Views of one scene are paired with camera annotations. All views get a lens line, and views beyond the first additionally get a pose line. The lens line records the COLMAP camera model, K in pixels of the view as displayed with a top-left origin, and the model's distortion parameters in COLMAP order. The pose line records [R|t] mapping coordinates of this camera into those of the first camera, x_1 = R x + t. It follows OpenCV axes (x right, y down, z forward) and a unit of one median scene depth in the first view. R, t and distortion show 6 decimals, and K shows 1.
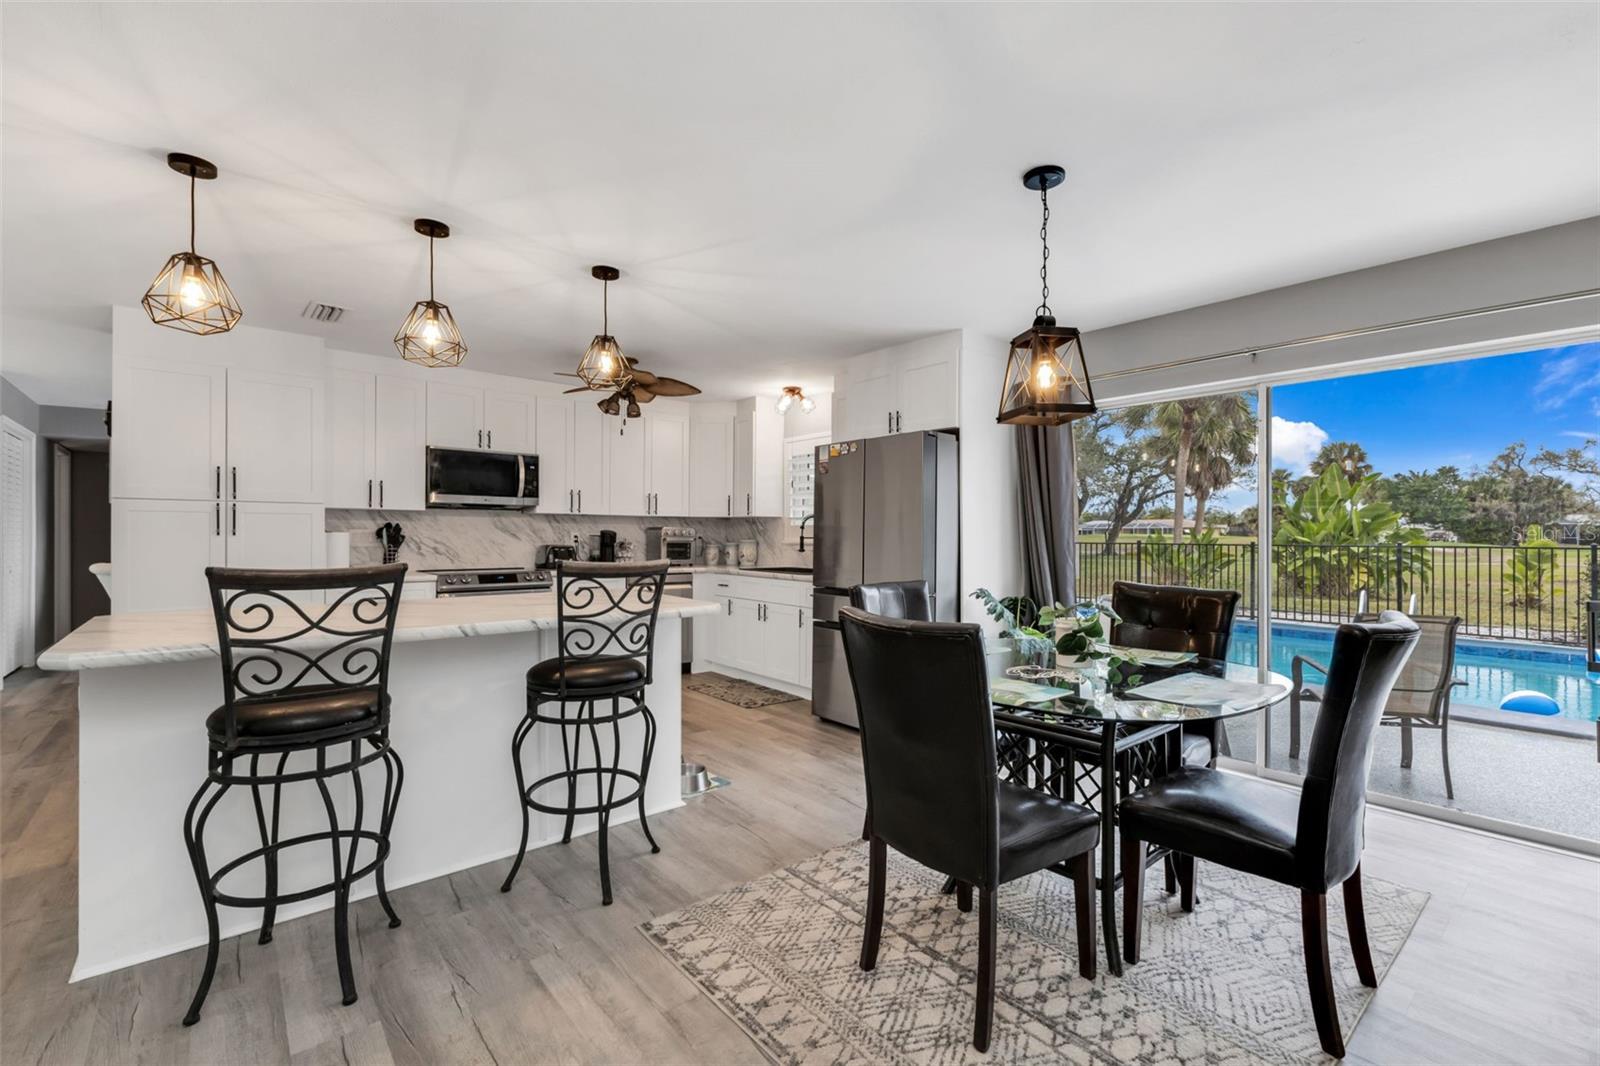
lens RADIAL K [[691.2, 0, 801.8], [0, 691.2, 534.6], [0, 0, 1]] dist [0.005642, 0.000148]
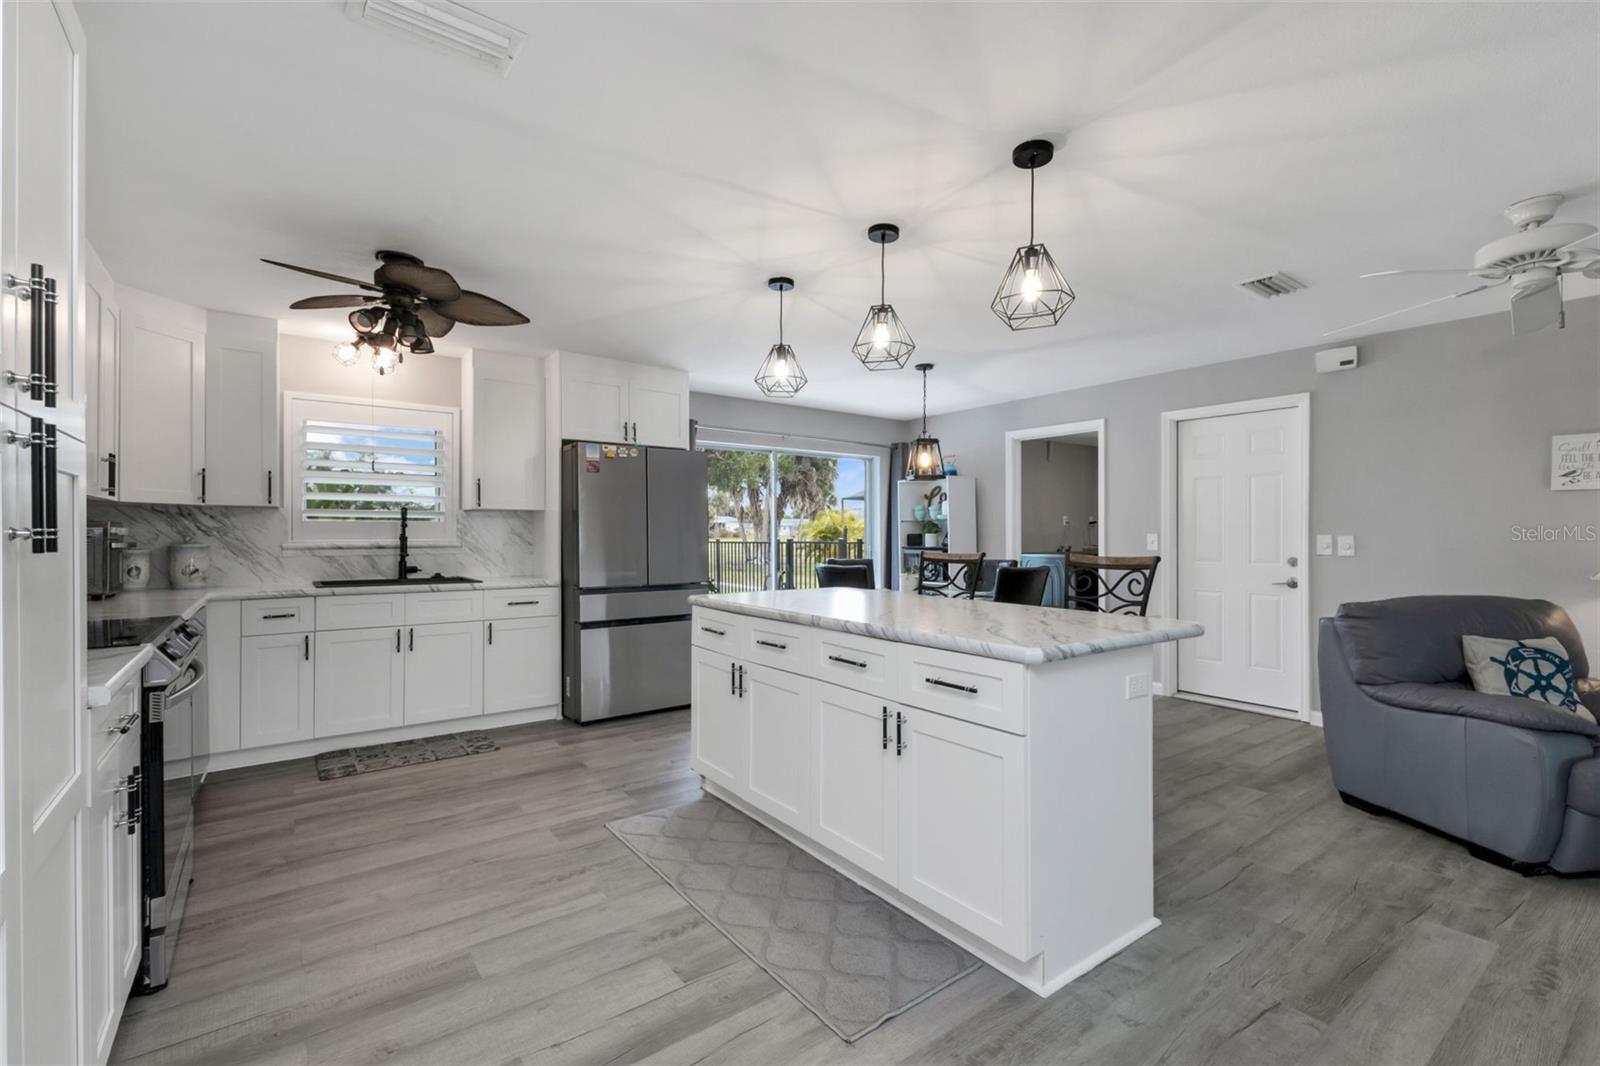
lens RADIAL K [[706.1, 0, 810.5], [0, 706.1, 529.9], [0, 0, 1]] dist [0.007620, -0.000188]
pose [[0.048426, -0.000511, 0.998827, -0.890083], [-0.000392, 1.000000, 0.000531, -0.006353], [-0.998827, -0.000417, 0.048426, 0.599730]]
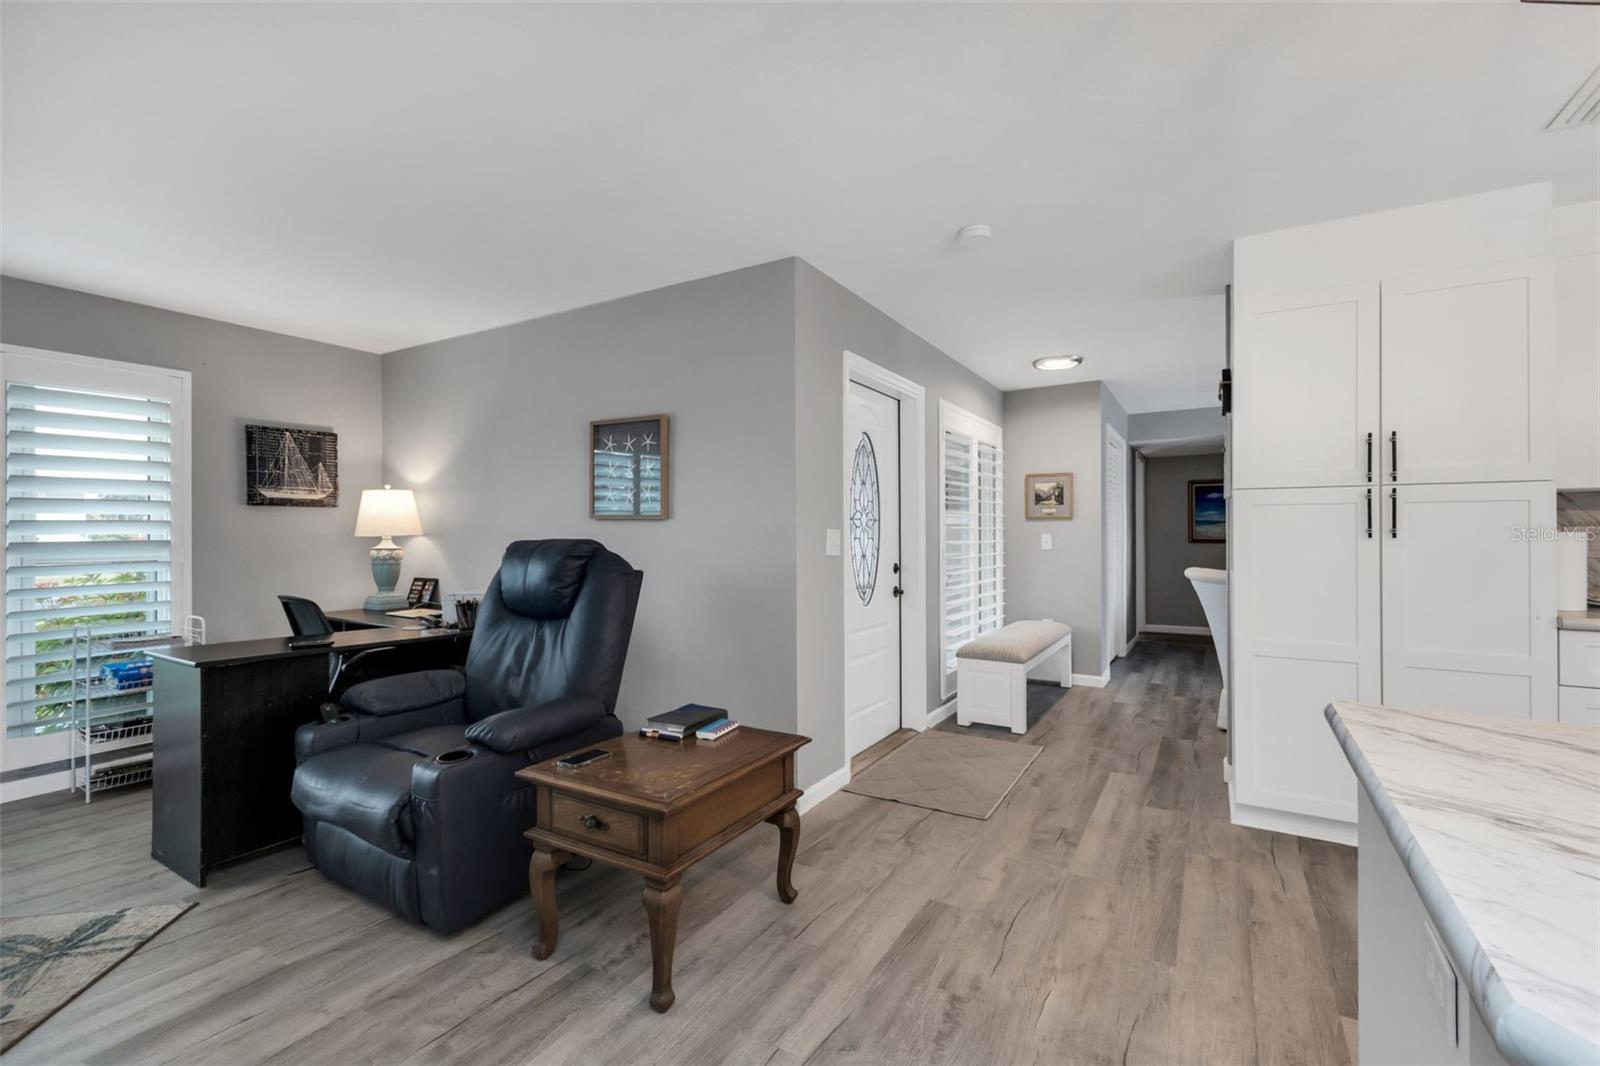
lens RADIAL K [[699.7, 0, 806.8], [0, 699.7, 529.6], [0, 0, 1]] dist [0.014309, -0.004267]
pose [[0.335314, -0.007620, -0.942076, -0.324540], [0.004080, 0.999970, -0.006636, -0.003885], [0.942098, -0.001619, 0.335335, 0.227574]]
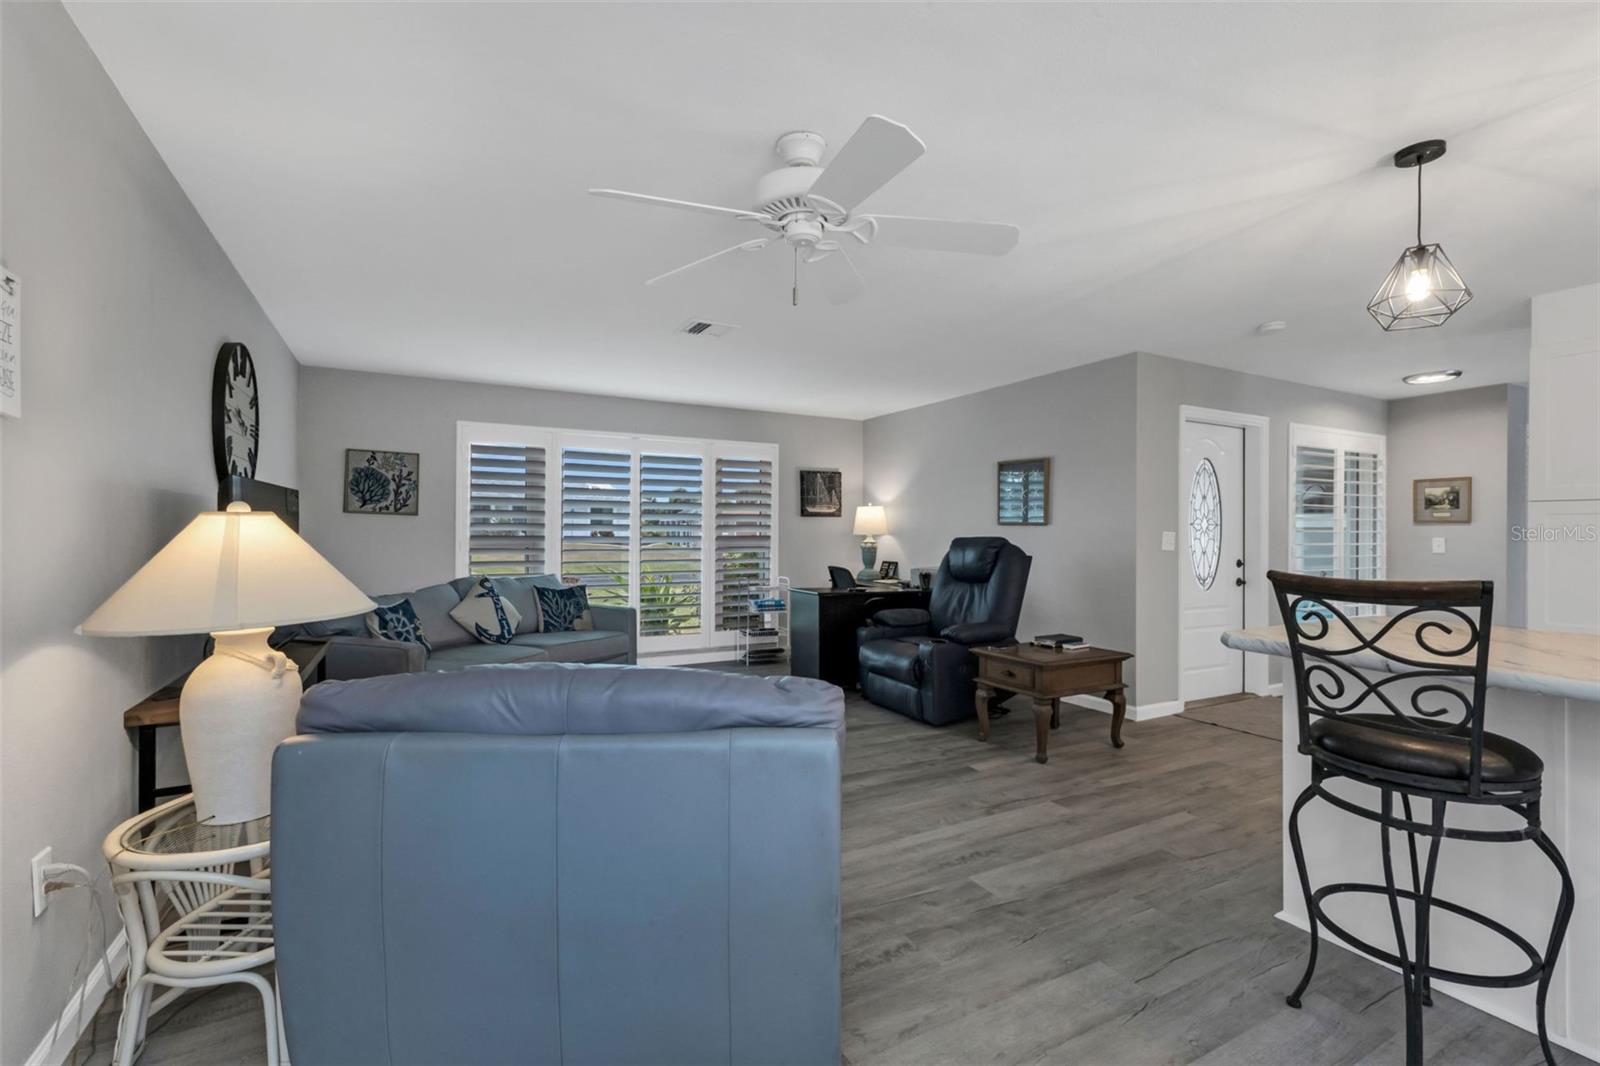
lens RADIAL K [[709.6, 0, 798.3], [0, 709.6, 534.5], [0, 0, 1]] dist [0.007459, -0.000291]
pose [[-0.199590, -0.002136, -0.979877, 0.120035], [-0.004992, 0.999987, -0.001163, -0.001437], [0.979867, 0.004660, -0.199598, 0.172028]]
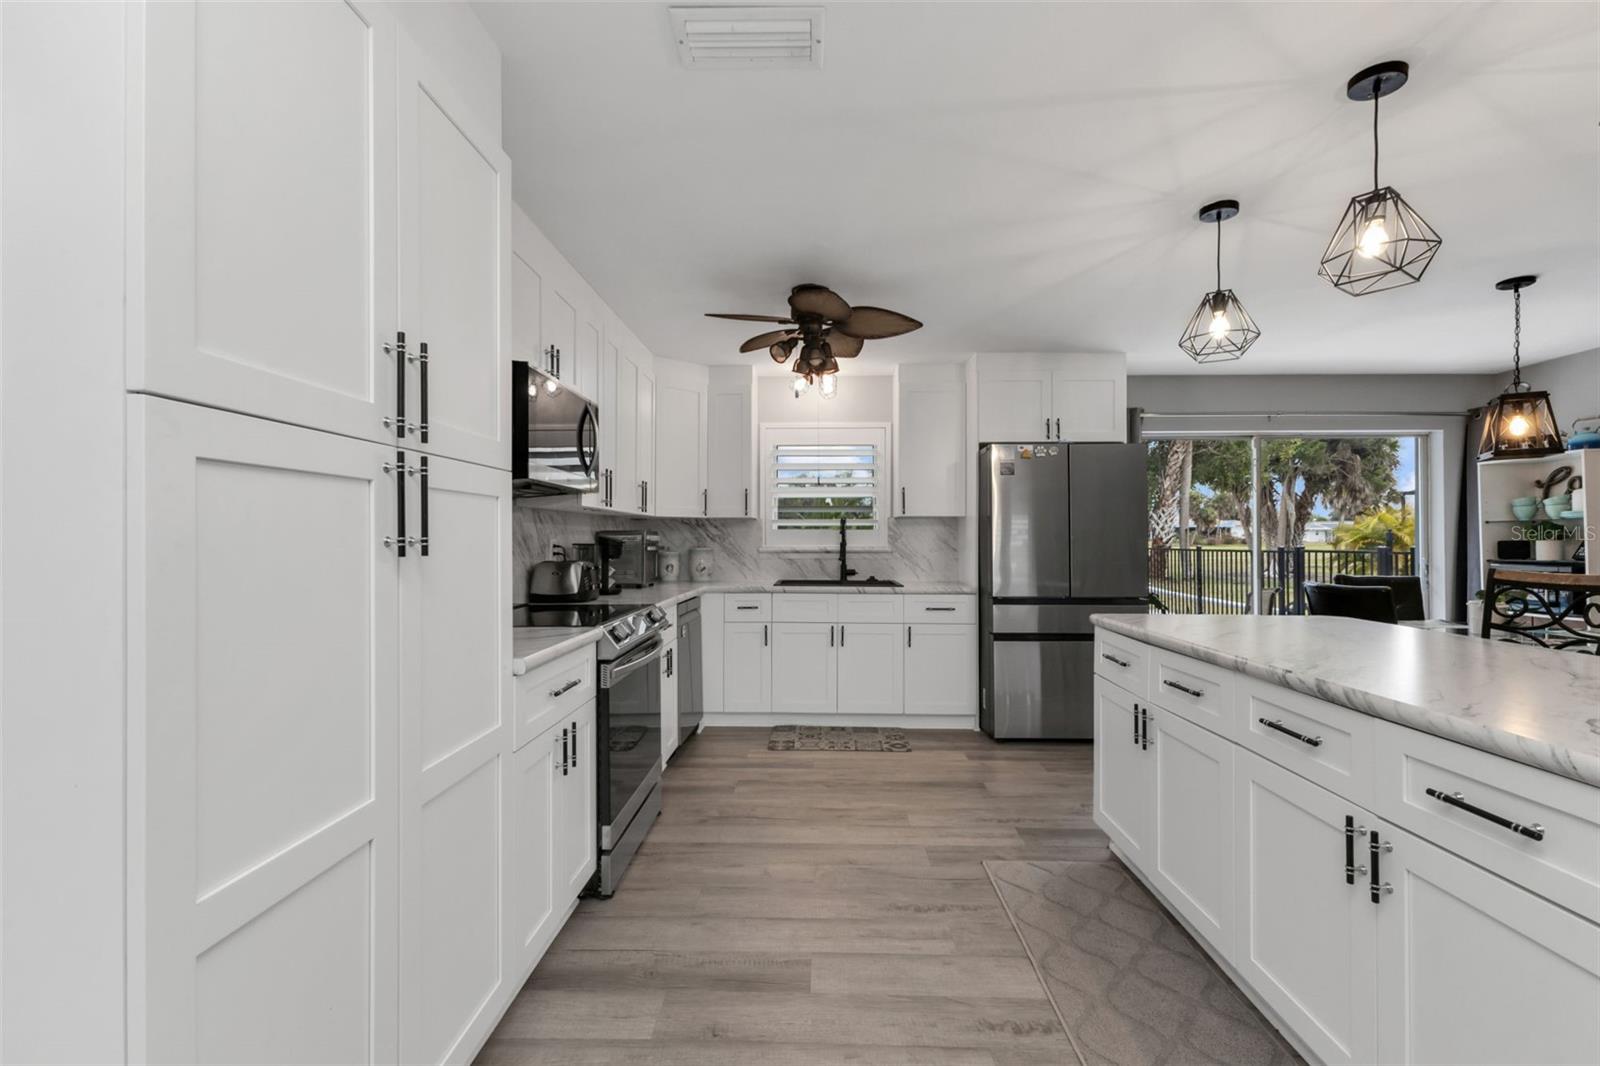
lens RADIAL K [[694.9, 0, 798.2], [0, 694.9, 533.8], [0, 0, 1]] dist [0.008676, -0.000418]
pose [[0.664251, 0.000622, 0.747509, -0.791820], [0.002756, 0.999991, -0.003281, -0.006460], [-0.747504, 0.004239, 0.664243, 0.550834]]
